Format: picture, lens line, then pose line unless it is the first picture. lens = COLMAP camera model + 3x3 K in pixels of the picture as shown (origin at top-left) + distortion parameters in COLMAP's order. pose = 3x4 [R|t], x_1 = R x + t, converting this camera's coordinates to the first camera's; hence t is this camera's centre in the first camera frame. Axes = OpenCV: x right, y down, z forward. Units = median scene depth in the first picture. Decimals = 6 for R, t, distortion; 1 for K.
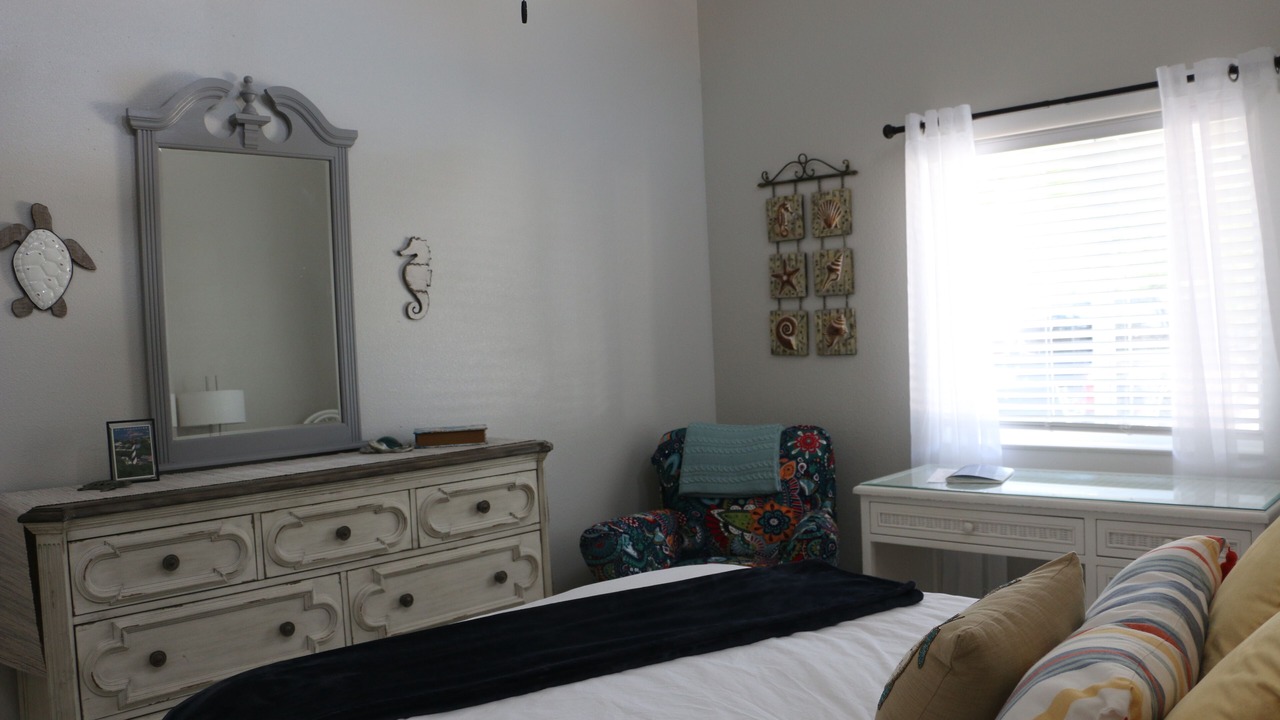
lens RADIAL K [[1079.5, 0, 639.4], [0, 1079.5, 356.1], [0, 0, 1]] dist [-0.029396, 0.011410]
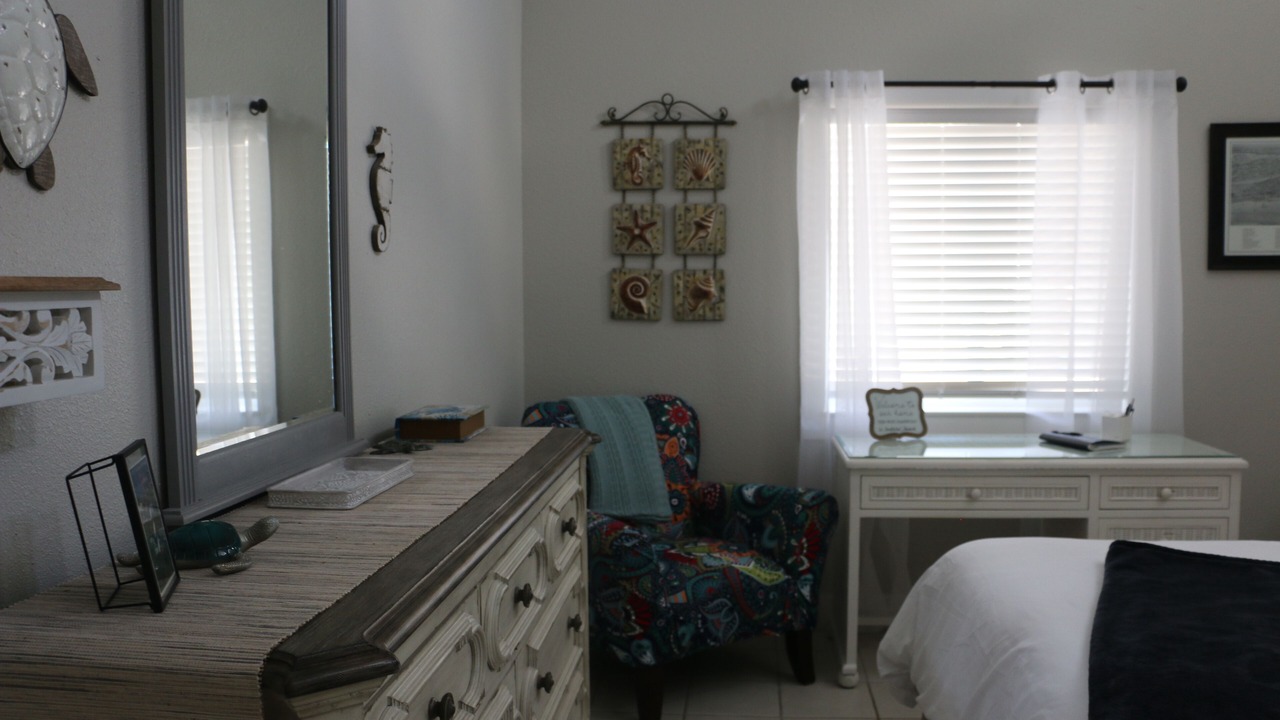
lens RADIAL K [[1079.5, 0, 652.5], [0, 1079.5, 359.7], [0, 0, 1]] dist [-0.029396, 0.011410]
pose [[0.778354, 0.001973, 0.627823, -0.420354], [-0.018719, 0.999623, 0.020066, 0.014754], [-0.627547, -0.027370, 0.778097, 0.308564]]
